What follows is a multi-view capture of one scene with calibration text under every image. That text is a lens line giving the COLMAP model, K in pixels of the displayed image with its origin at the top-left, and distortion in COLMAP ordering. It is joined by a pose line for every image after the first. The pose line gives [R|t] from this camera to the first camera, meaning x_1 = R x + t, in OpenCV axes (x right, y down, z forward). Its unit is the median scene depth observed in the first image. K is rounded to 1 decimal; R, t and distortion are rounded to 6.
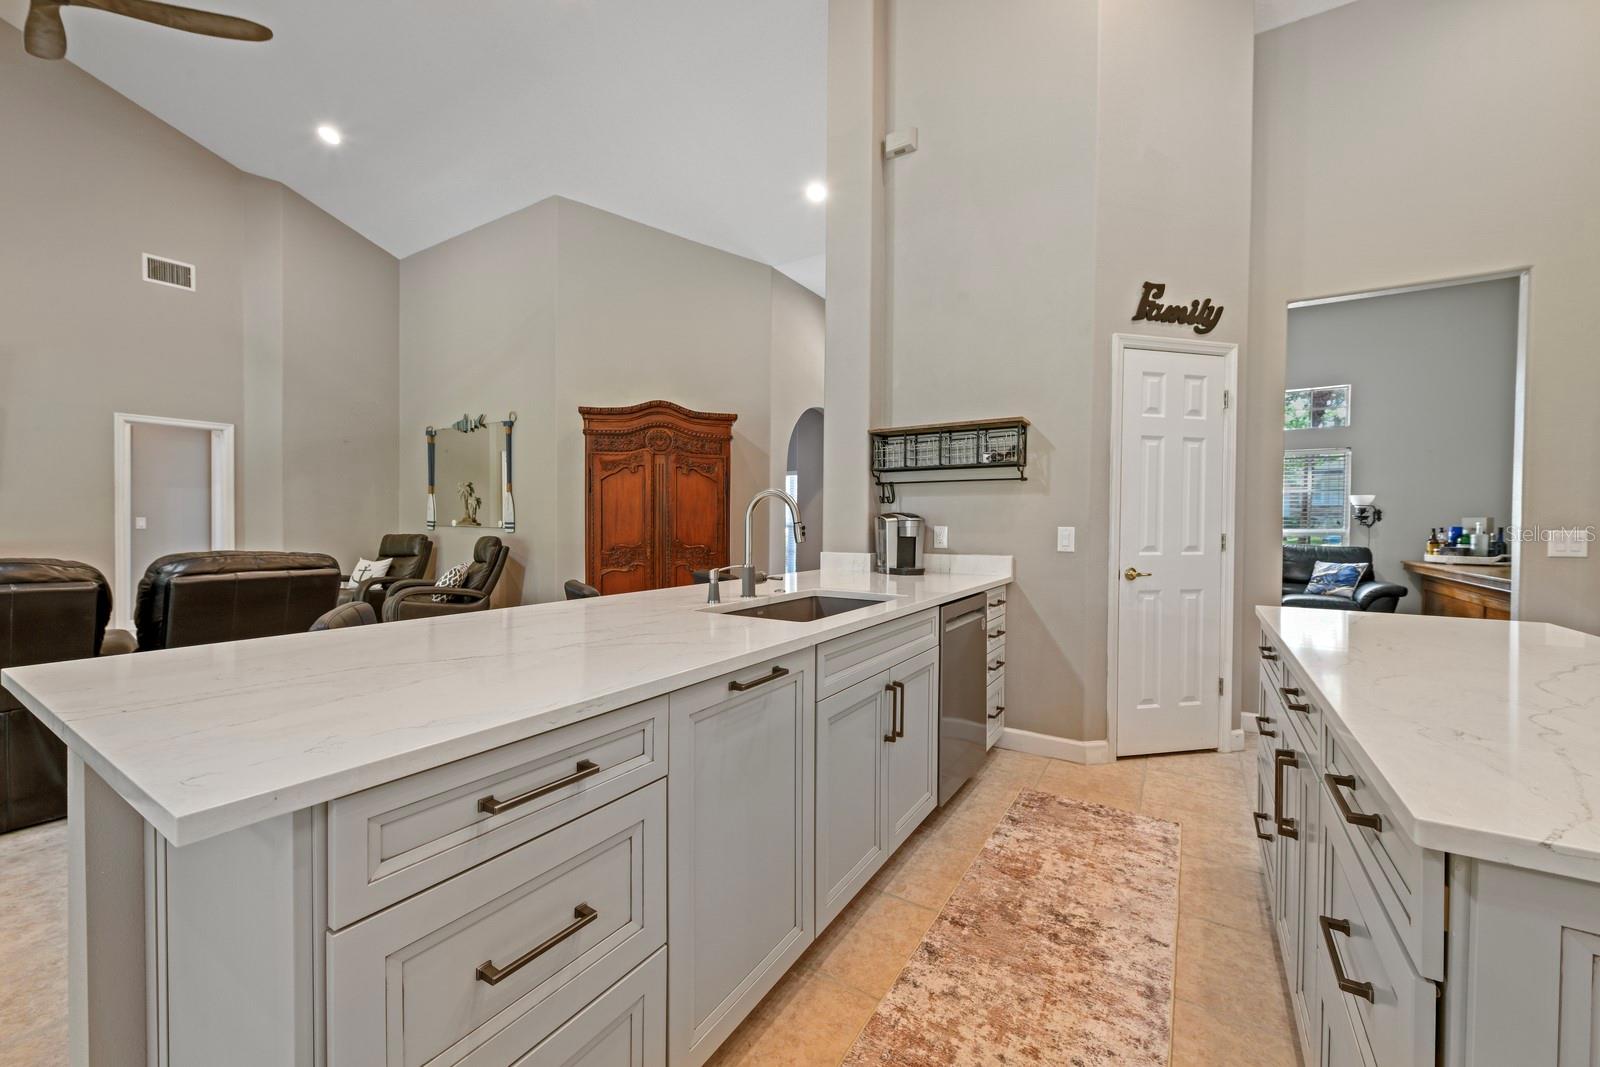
lens RADIAL K [[633.1, 0, 811.4], [0, 633.1, 531.5], [0, 0, 1]] dist [0.004630, -0.002641]
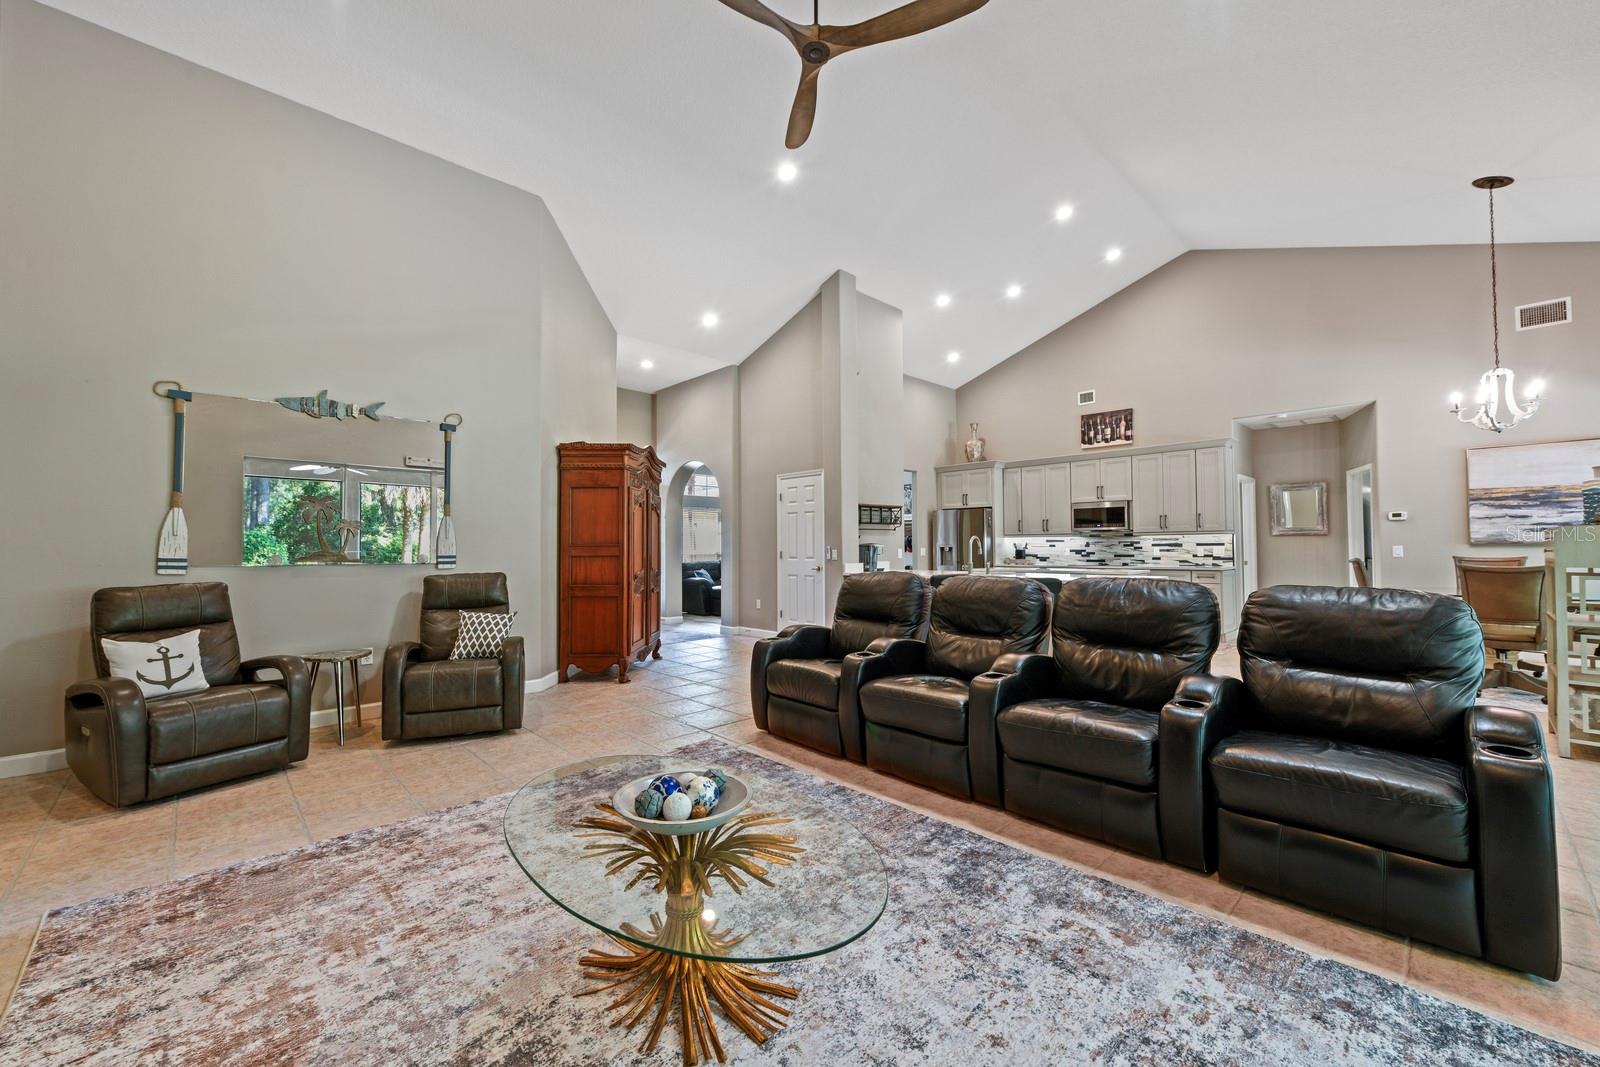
lens RADIAL K [[633.1, 0, 795.2], [0, 633.1, 532.5], [0, 0, 1]] dist [0.004630, -0.002641]
pose [[0.243628, 0.015268, 0.969749, -2.205133], [0.024211, 0.999469, -0.021819, -0.026348], [-0.969567, 0.028794, 0.243129, 0.775547]]
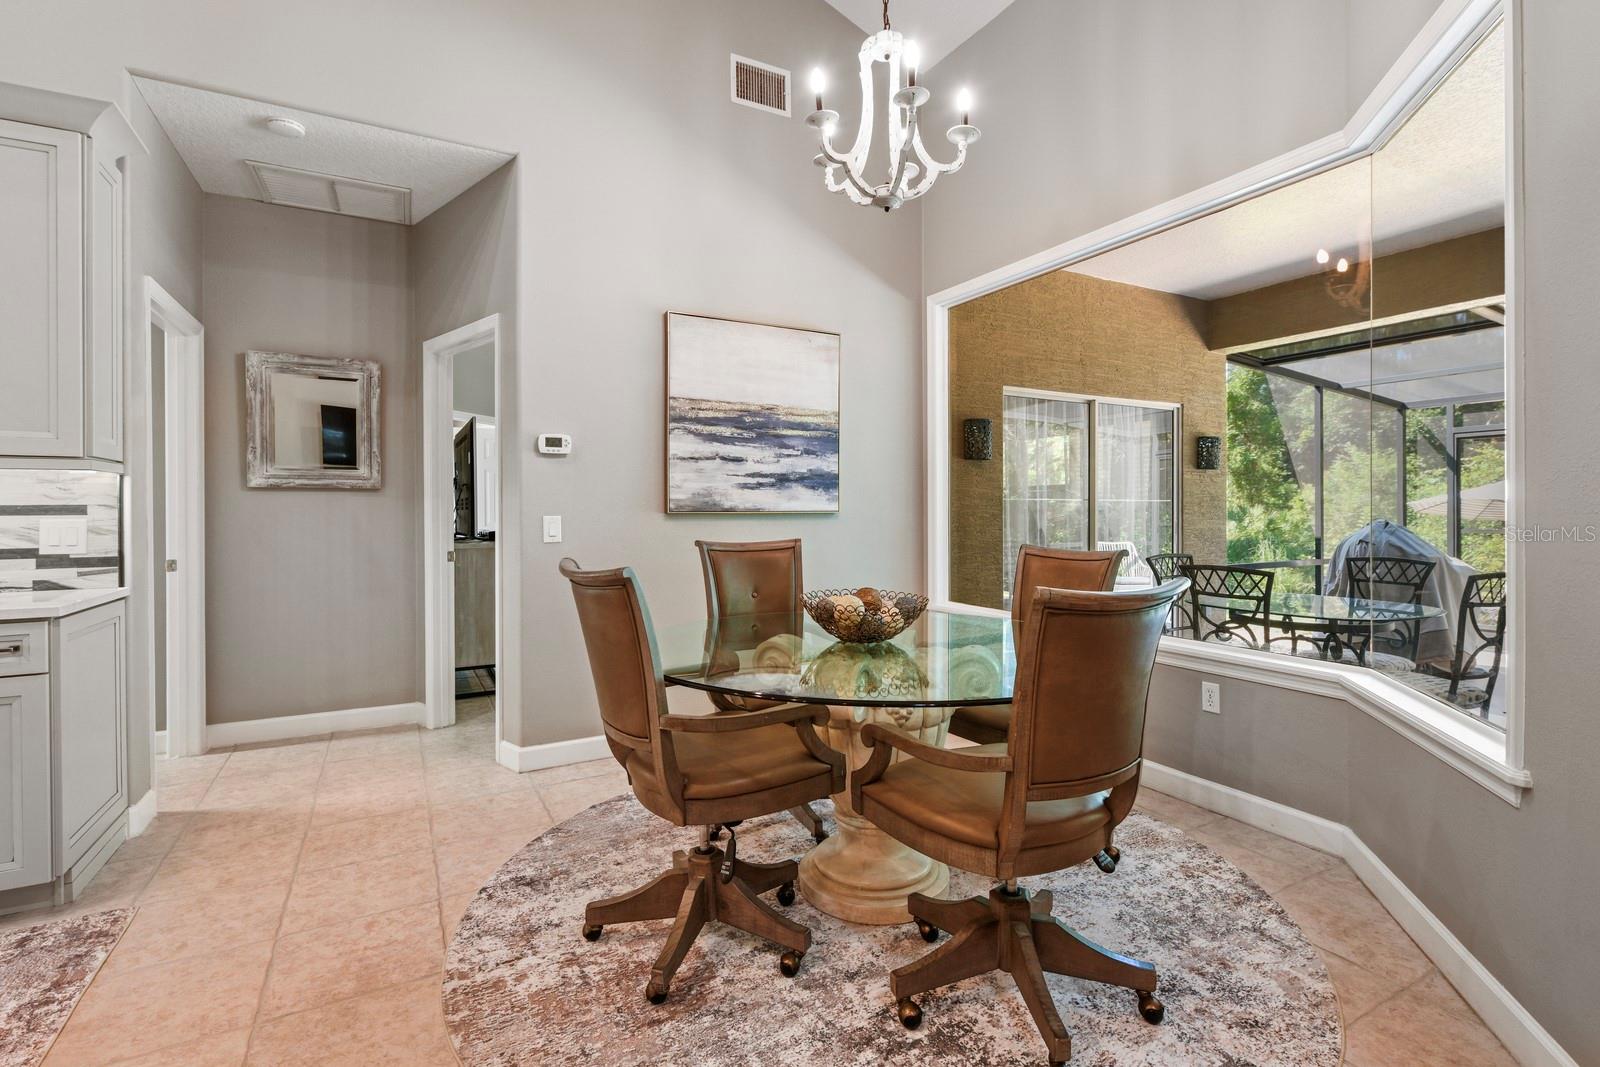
lens RADIAL K [[736.7, 0, 789.2], [0, 736.7, 514.4], [0, 0, 1]] dist [-0.001190, -0.001222]
pose [[-0.871126, -0.005044, 0.491034, -0.384721], [0.006273, 0.999751, 0.021399, -0.000332], [-0.491019, 0.021722, -0.870878, 0.048355]]
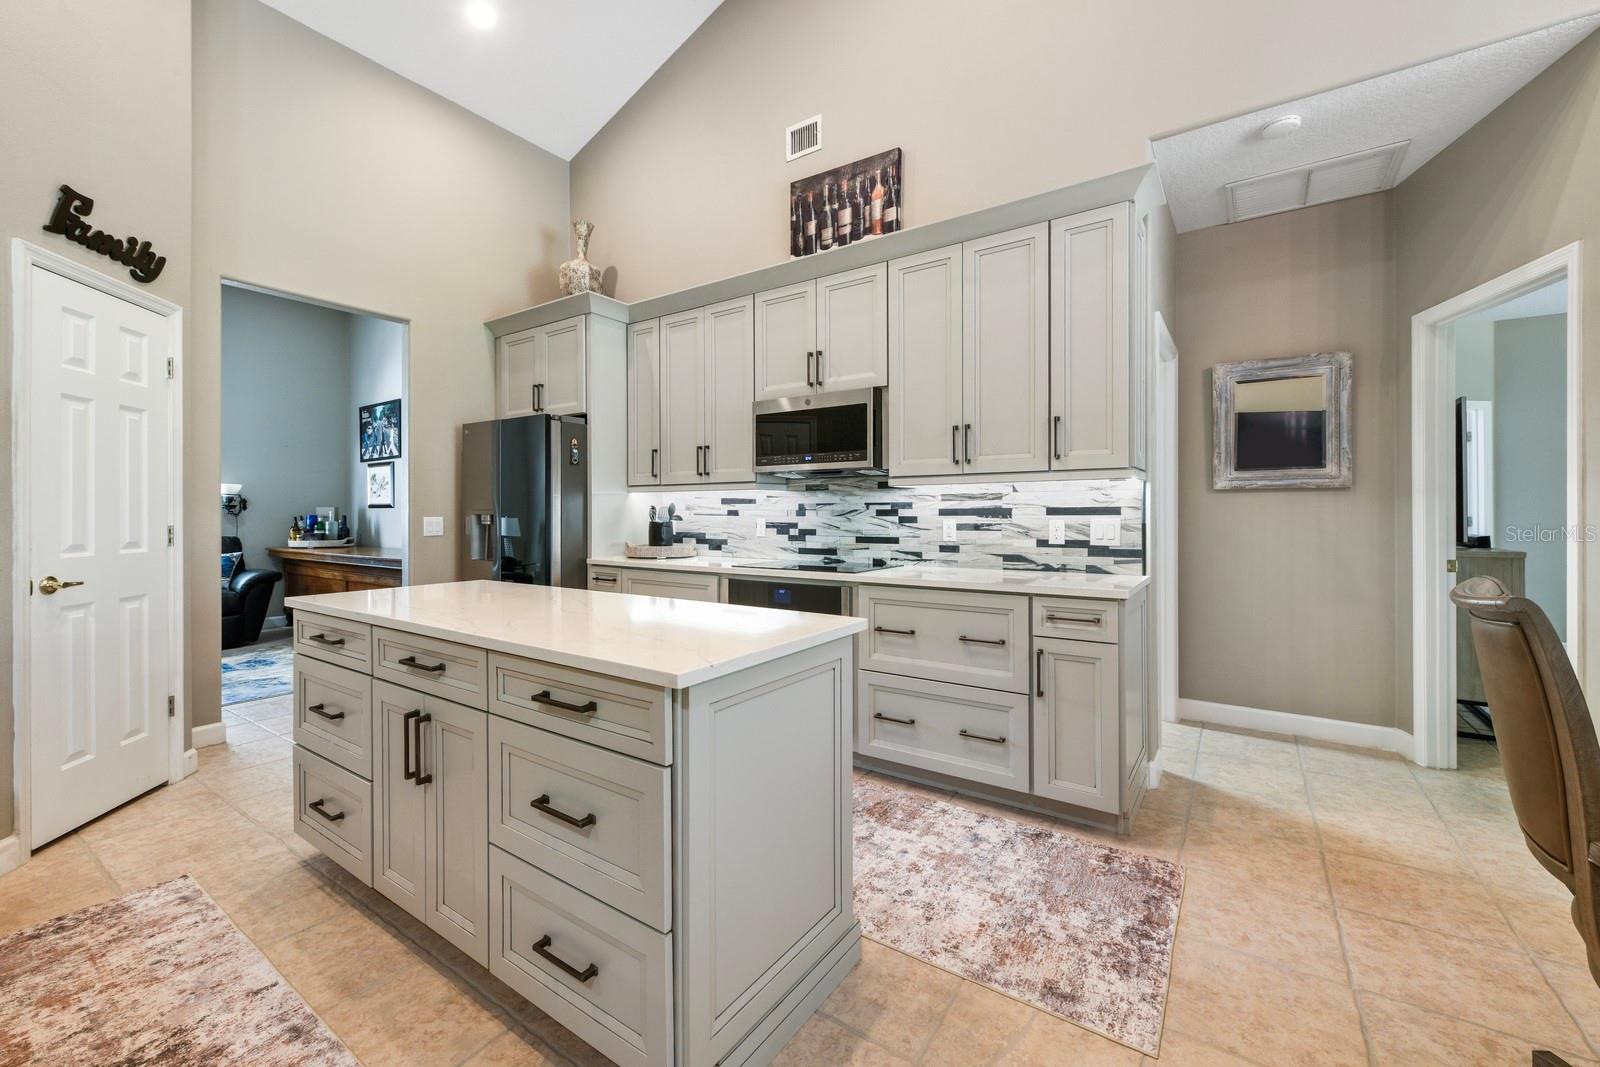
lens RADIAL K [[633.1, 0, 813.5], [0, 633.1, 515.1], [0, 0, 1]] dist [0.004630, -0.002641]
pose [[0.025945, -0.009847, 0.999615, -0.183641], [0.018433, 0.999786, 0.009370, -0.002863], [-0.999493, 0.018183, 0.026121, 0.120405]]
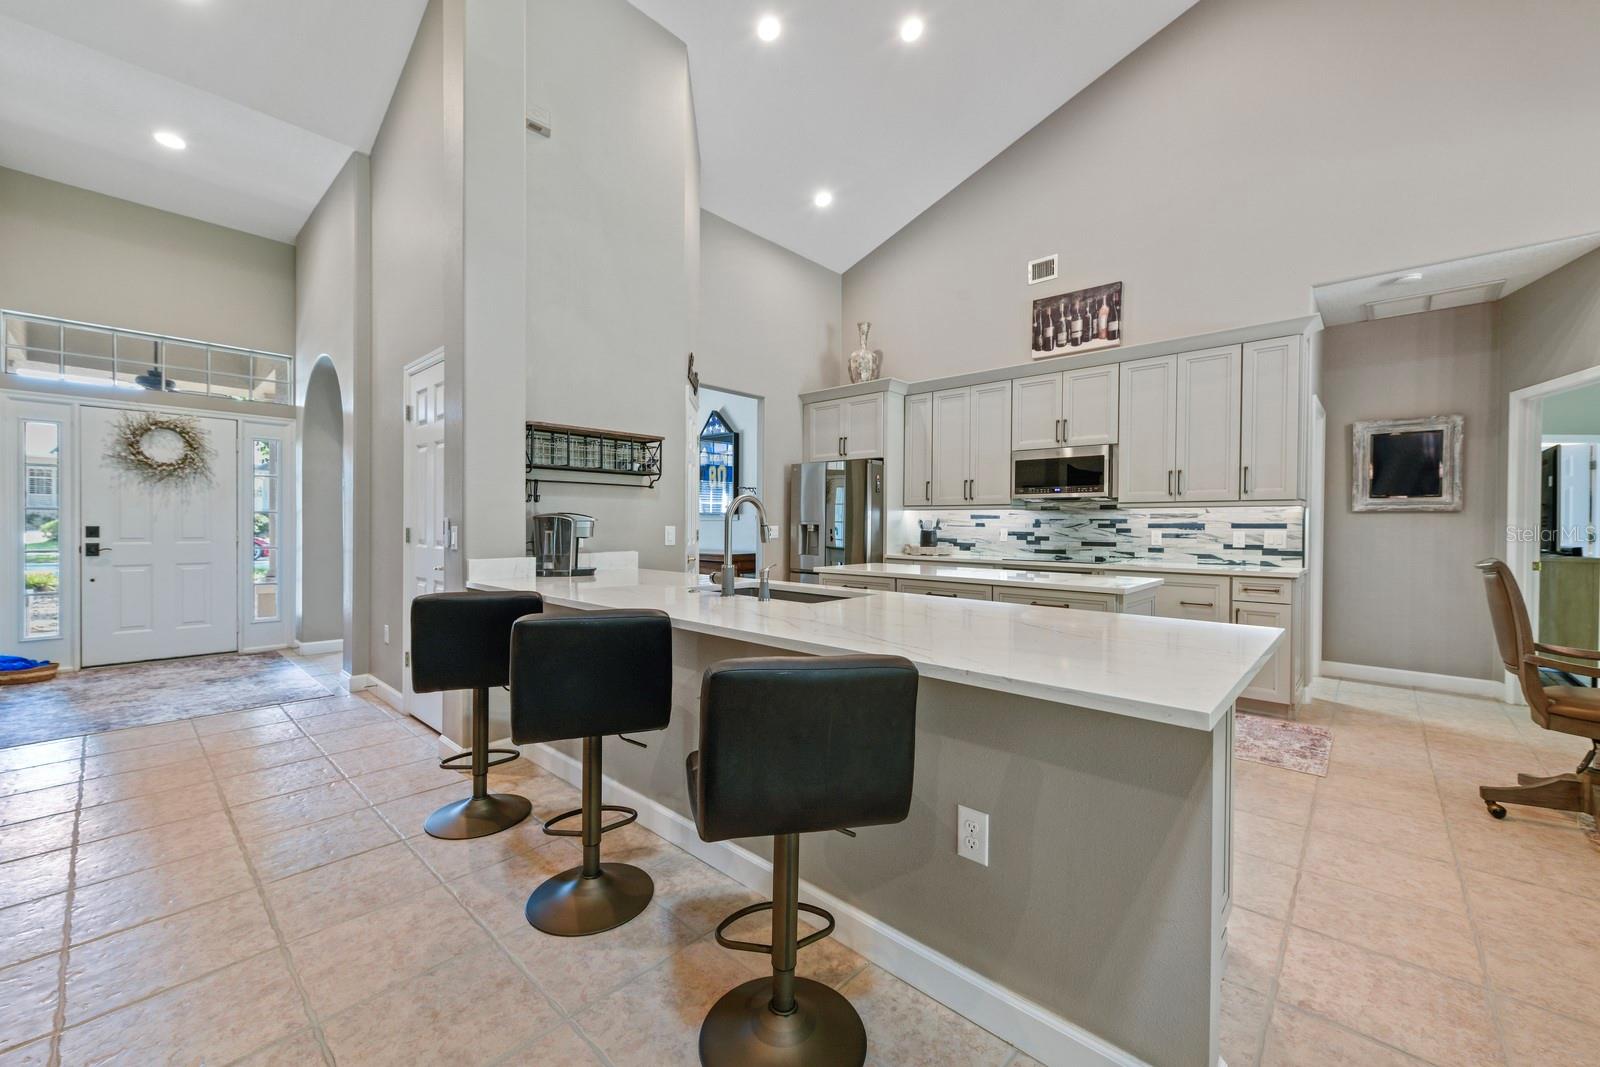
lens RADIAL K [[633.1, 0, 798.5], [0, 633.1, 530.2], [0, 0, 1]] dist [0.004630, -0.002641]
pose [[0.172092, -0.014937, 0.984968, -0.818023], [0.010315, 0.999858, 0.013361, -0.013022], [-0.985027, 0.007860, 0.172222, 0.517122]]
